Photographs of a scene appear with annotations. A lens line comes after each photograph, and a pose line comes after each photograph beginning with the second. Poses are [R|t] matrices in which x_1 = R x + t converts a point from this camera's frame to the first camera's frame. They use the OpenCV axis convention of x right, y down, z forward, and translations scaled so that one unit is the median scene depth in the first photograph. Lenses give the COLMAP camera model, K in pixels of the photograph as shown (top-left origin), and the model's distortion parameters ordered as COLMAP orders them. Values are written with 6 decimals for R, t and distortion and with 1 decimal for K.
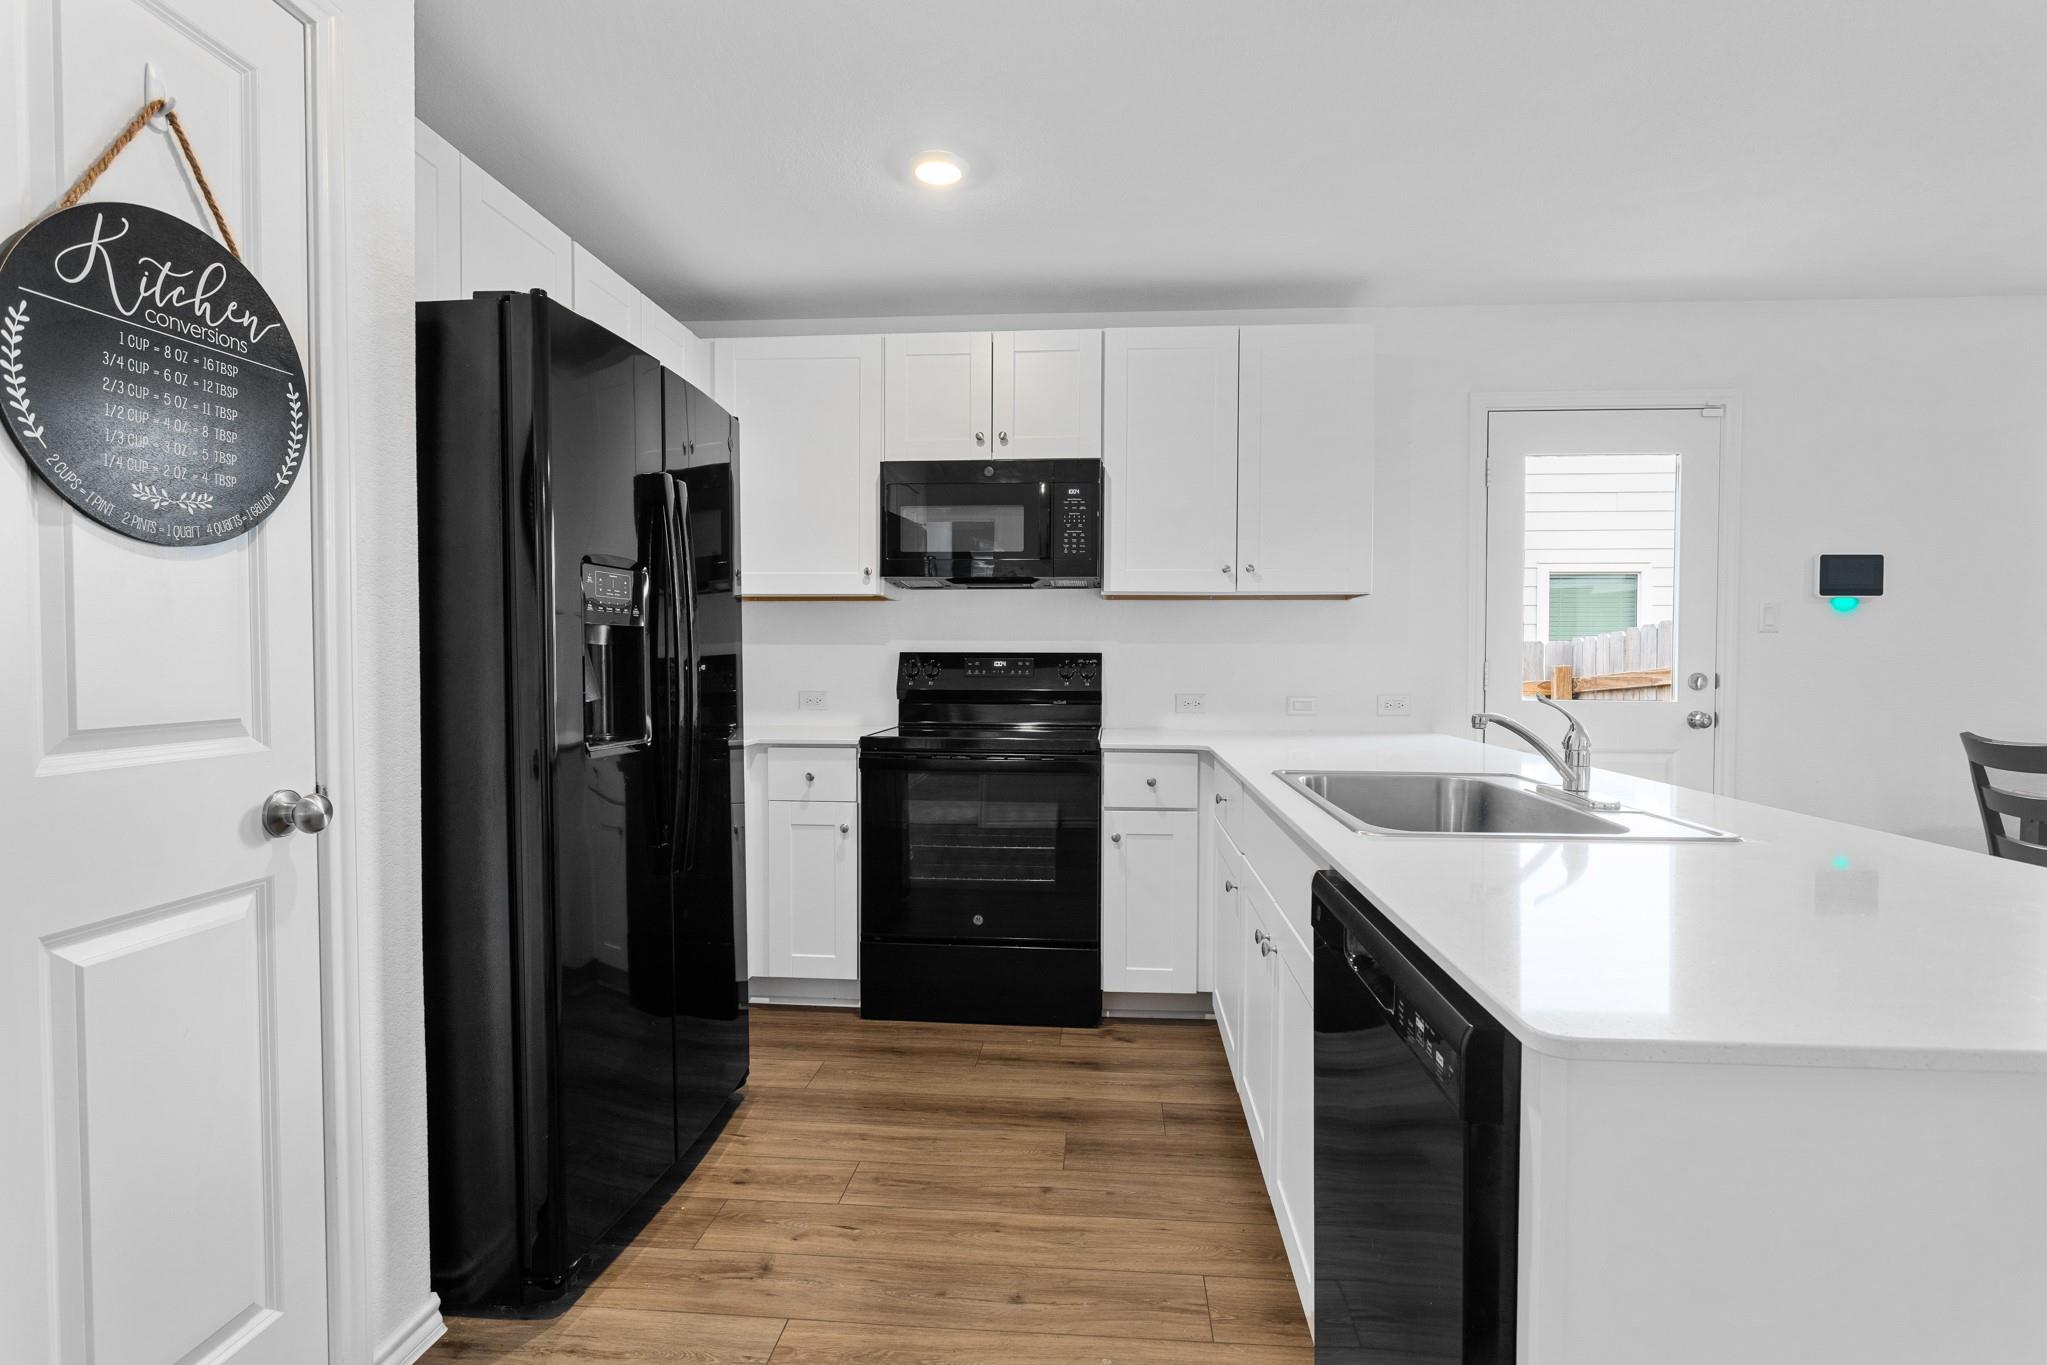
lens RADIAL K [[984.4, 0, 1031.2], [0, 984.4, 679.6], [0, 0, 1]] dist [-0.017120, 0.010010]
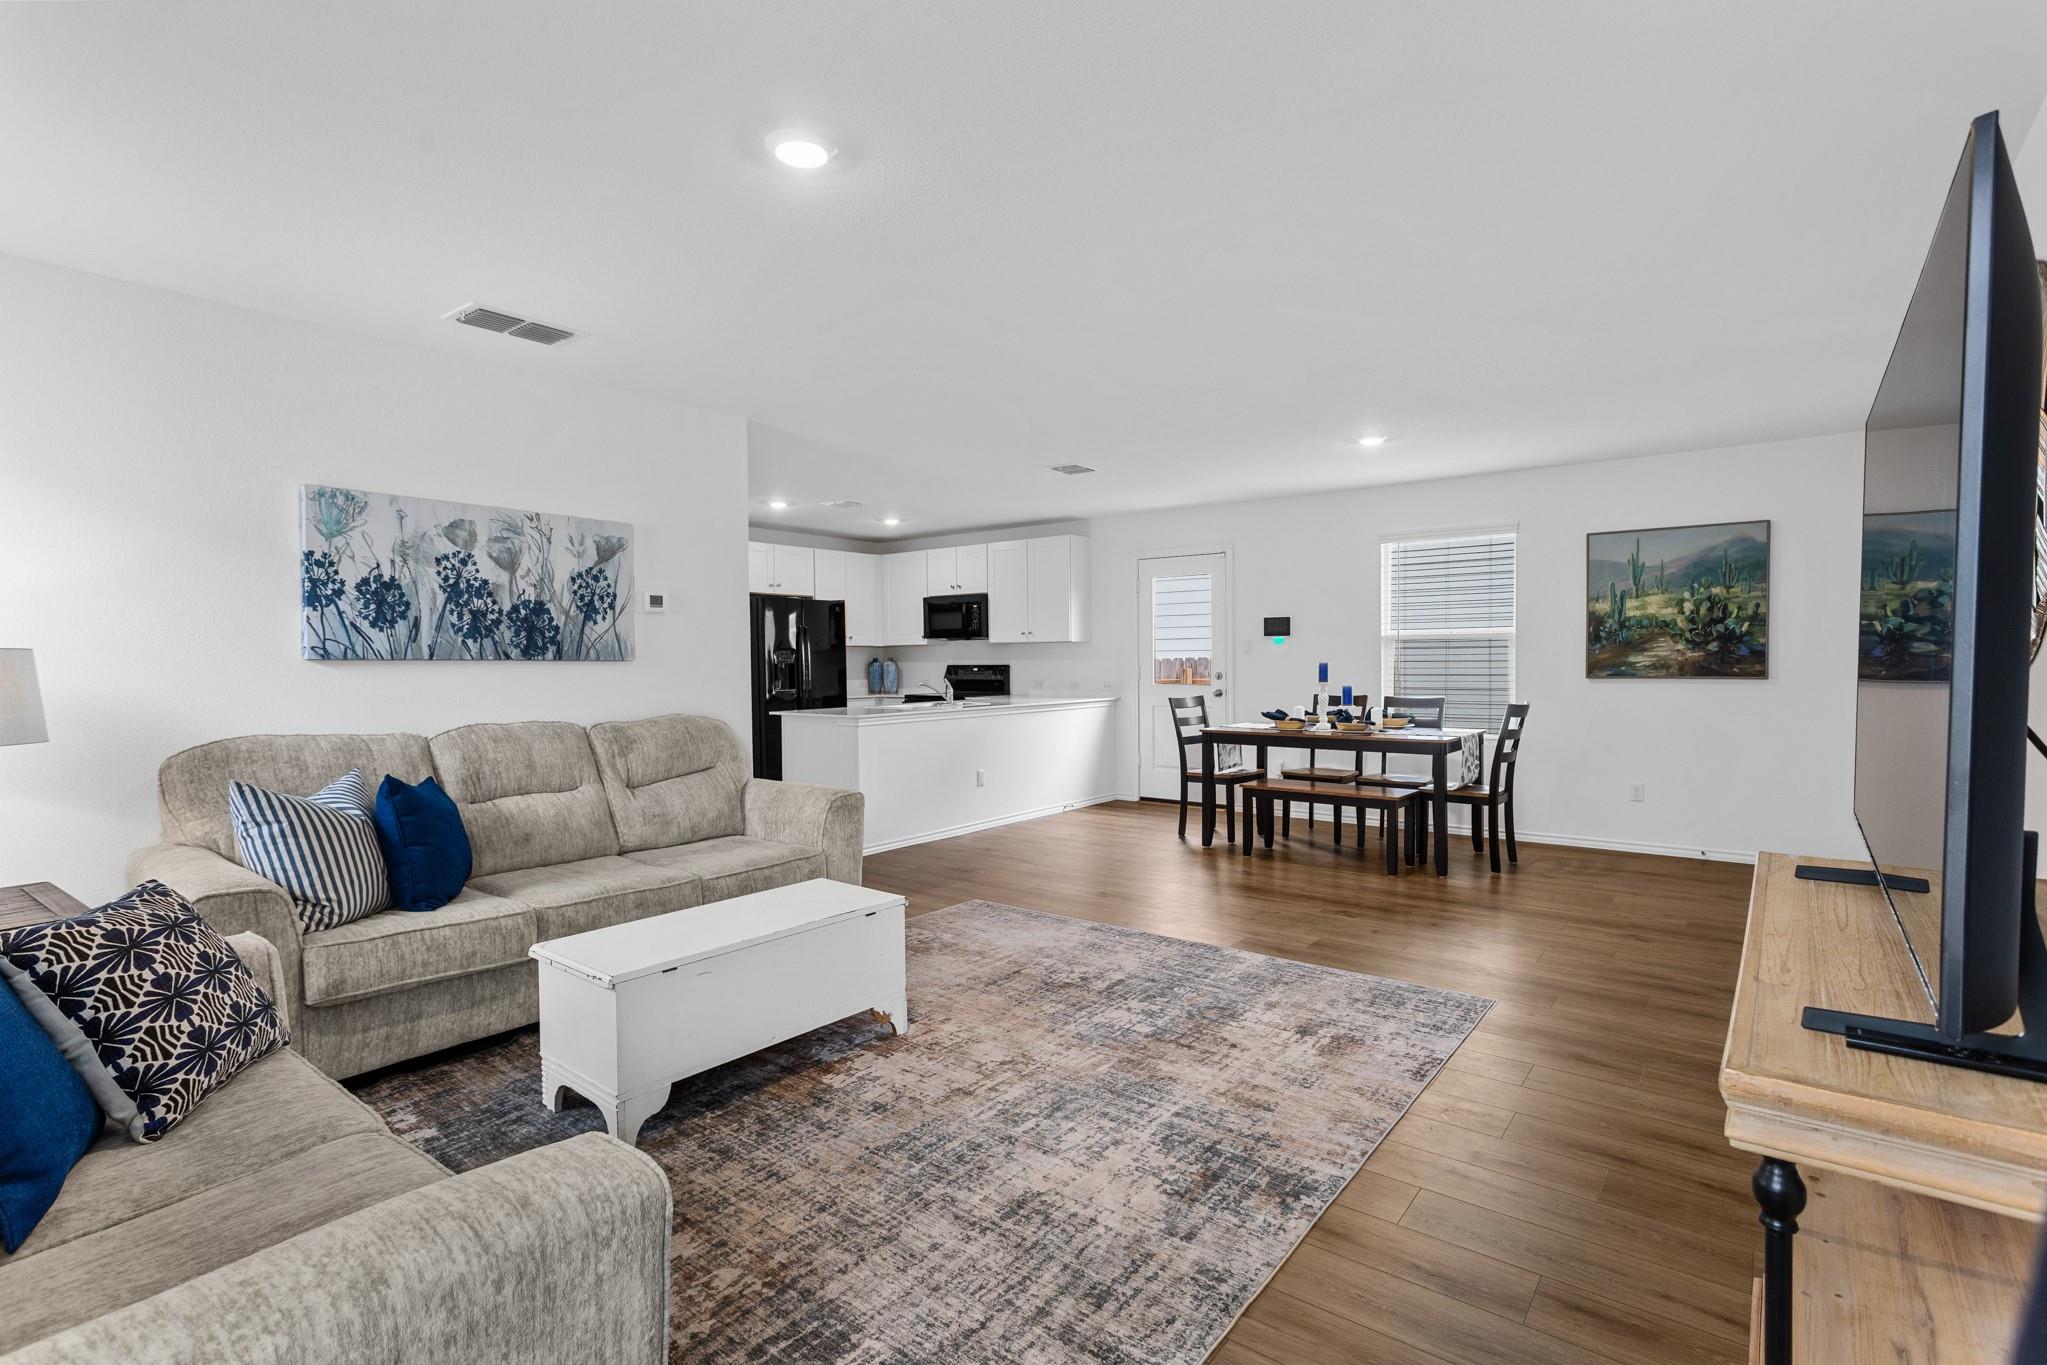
lens RADIAL K [[955.9, 0, 1032.9], [0, 955.9, 683.1], [0, 0, 1]] dist [0.018538, 0.000073]
pose [[0.837249, 0.003287, -0.546812, 2.227652], [0.000832, 0.999973, 0.007286, 0.002789], [0.546821, -0.006555, 0.837224, -1.549817]]
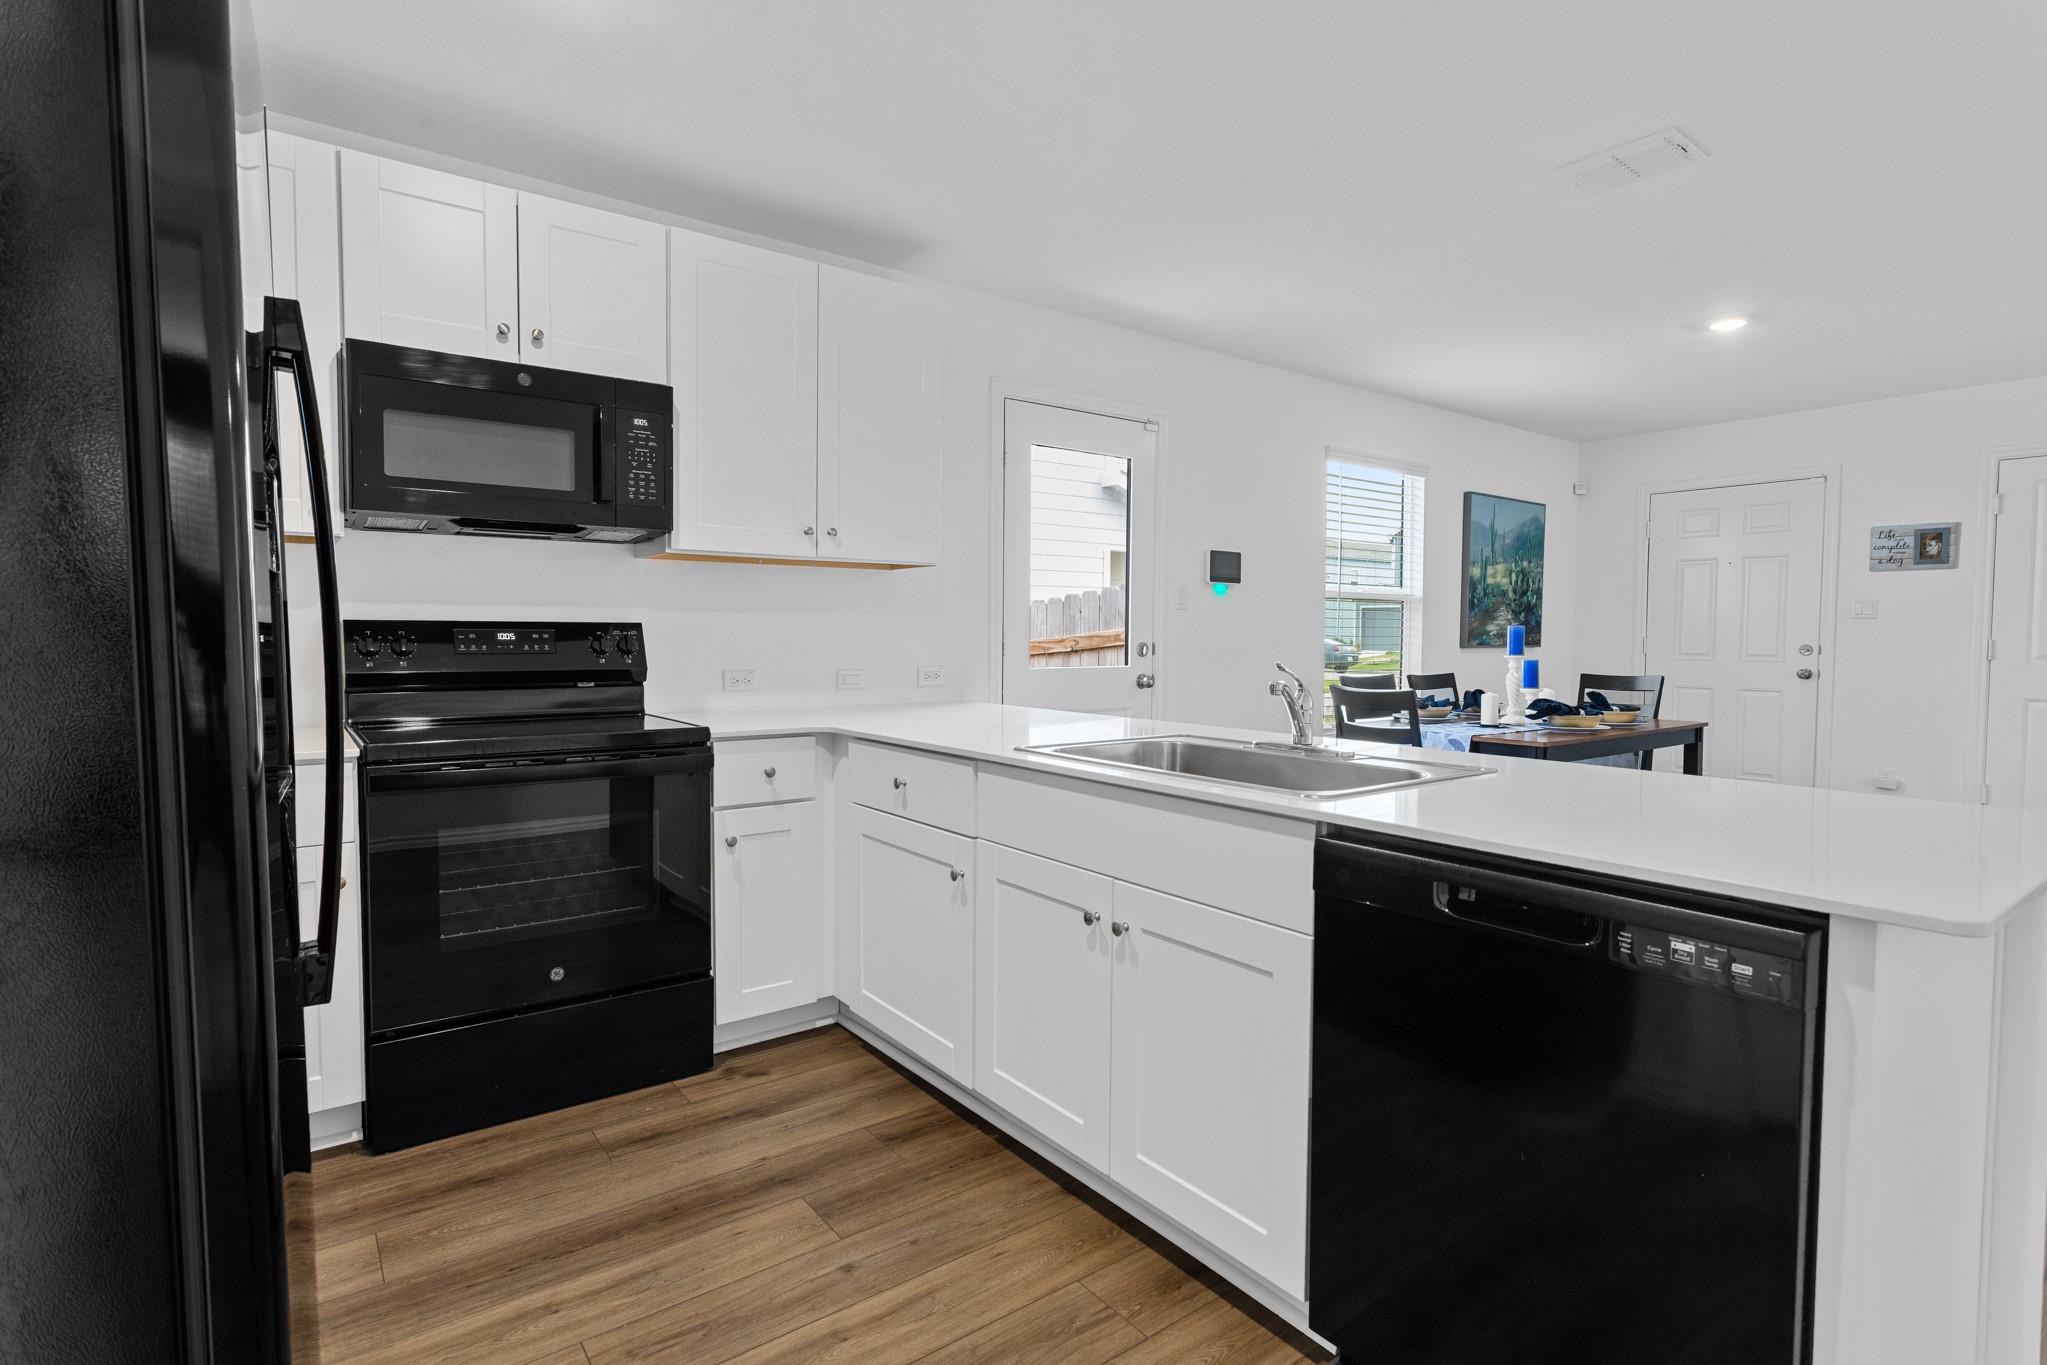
lens RADIAL K [[1007.0, 0, 1024.9], [0, 1007.0, 679.5], [0, 0, 1]] dist [-0.012309, 0.009390]
pose [[0.749898, -0.030342, 0.660857, -0.370388], [0.010526, 0.999368, 0.033939, -0.007422], [-0.661469, -0.018495, 0.749744, 0.236112]]
